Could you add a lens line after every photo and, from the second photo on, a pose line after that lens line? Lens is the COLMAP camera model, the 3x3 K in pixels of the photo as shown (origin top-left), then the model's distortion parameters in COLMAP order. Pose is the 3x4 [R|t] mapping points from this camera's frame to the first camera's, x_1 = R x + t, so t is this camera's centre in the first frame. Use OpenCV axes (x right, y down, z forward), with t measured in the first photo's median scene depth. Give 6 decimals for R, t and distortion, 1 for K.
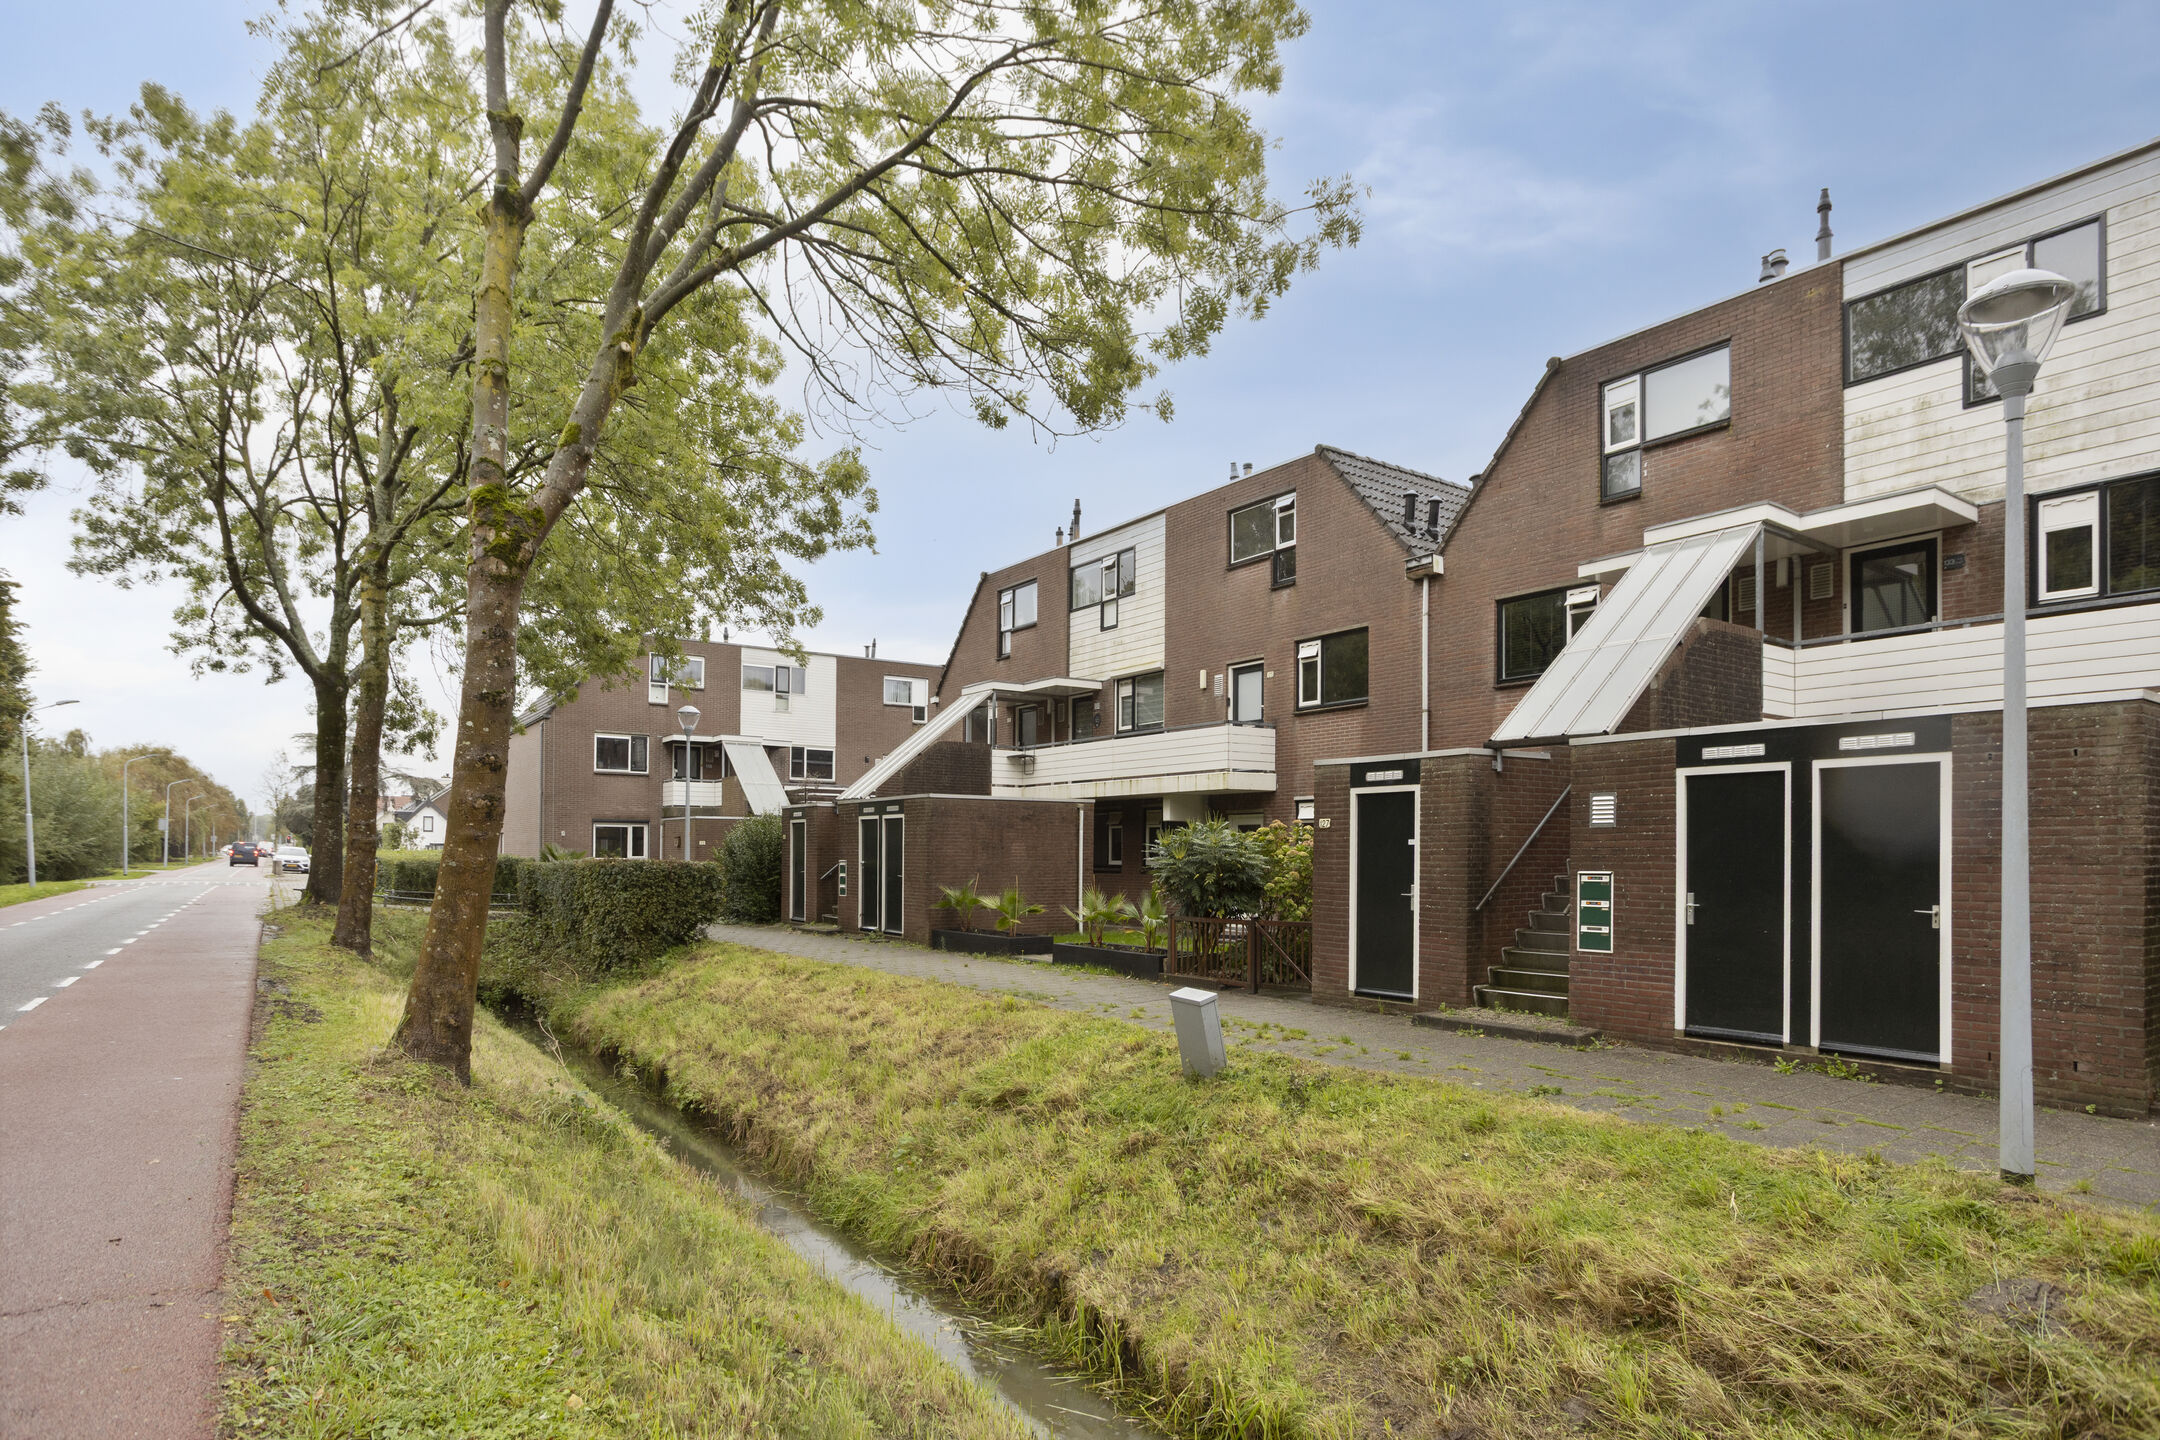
lens RADIAL K [[2410.3, 0, 1078.0], [0, 2410.3, 718.9], [0, 0, 1]] dist [-0.004072, 0.000000]
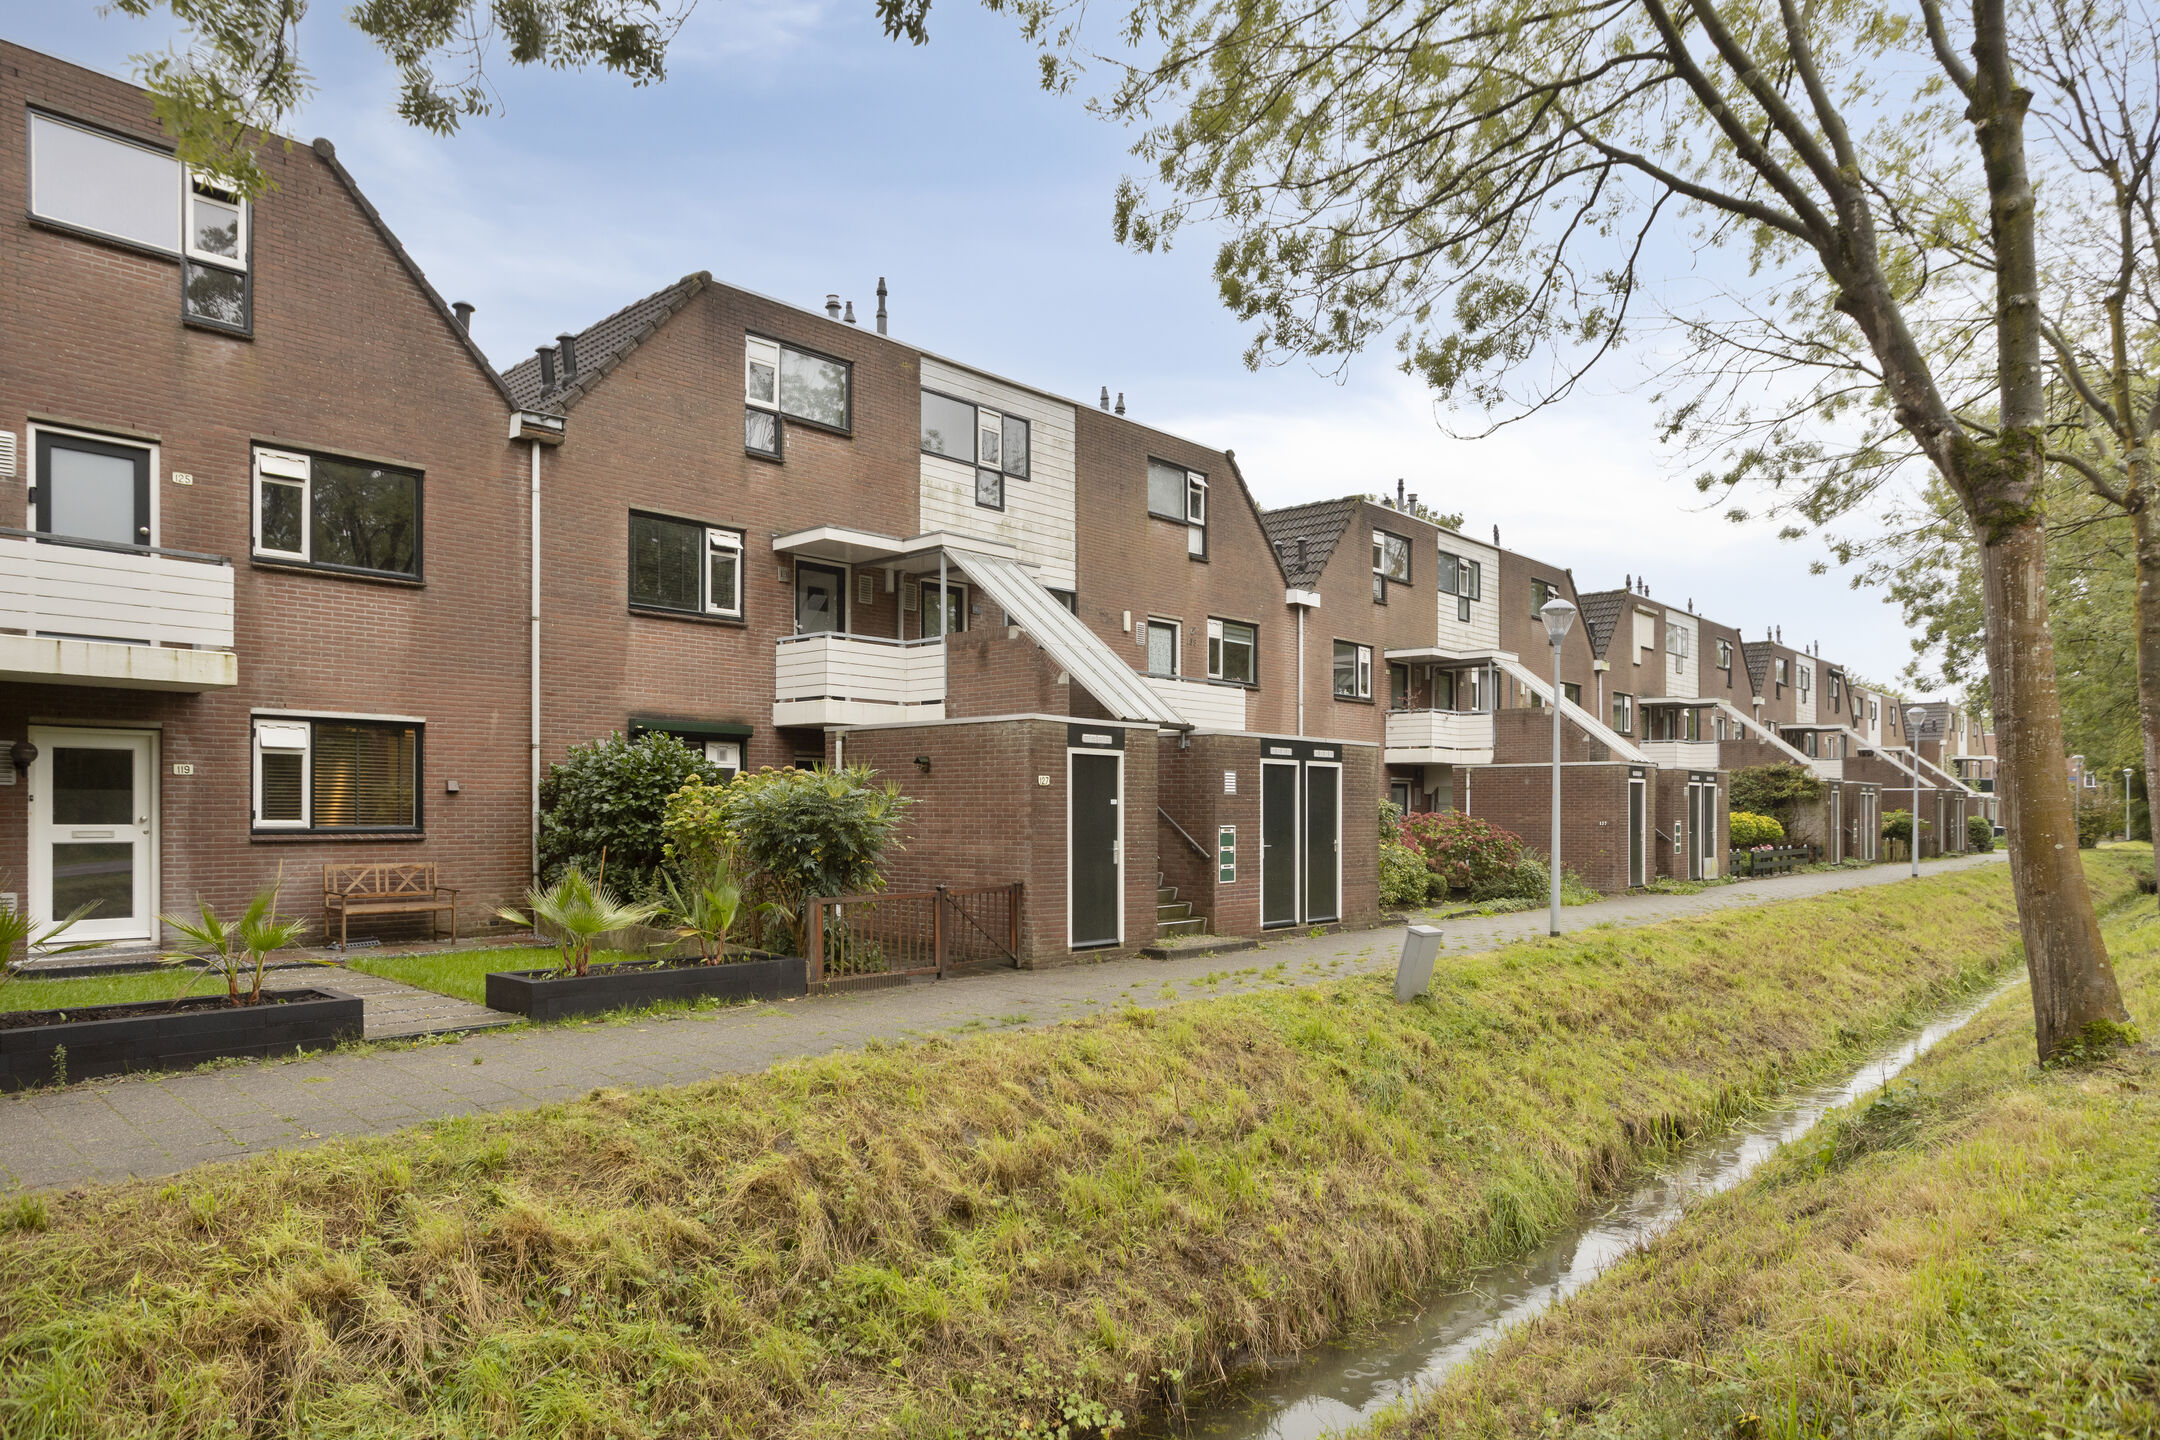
lens RADIAL K [[1966.4, 0, 1075.8], [0, 1966.4, 727.0], [0, 0, 1]] dist [-0.017425, 0.000000]
pose [[-0.629172, 0.030201, 0.776680, -0.536356], [-0.048491, 0.995773, -0.078001, 0.085780], [-0.775752, -0.086738, -0.625048, 1.538877]]
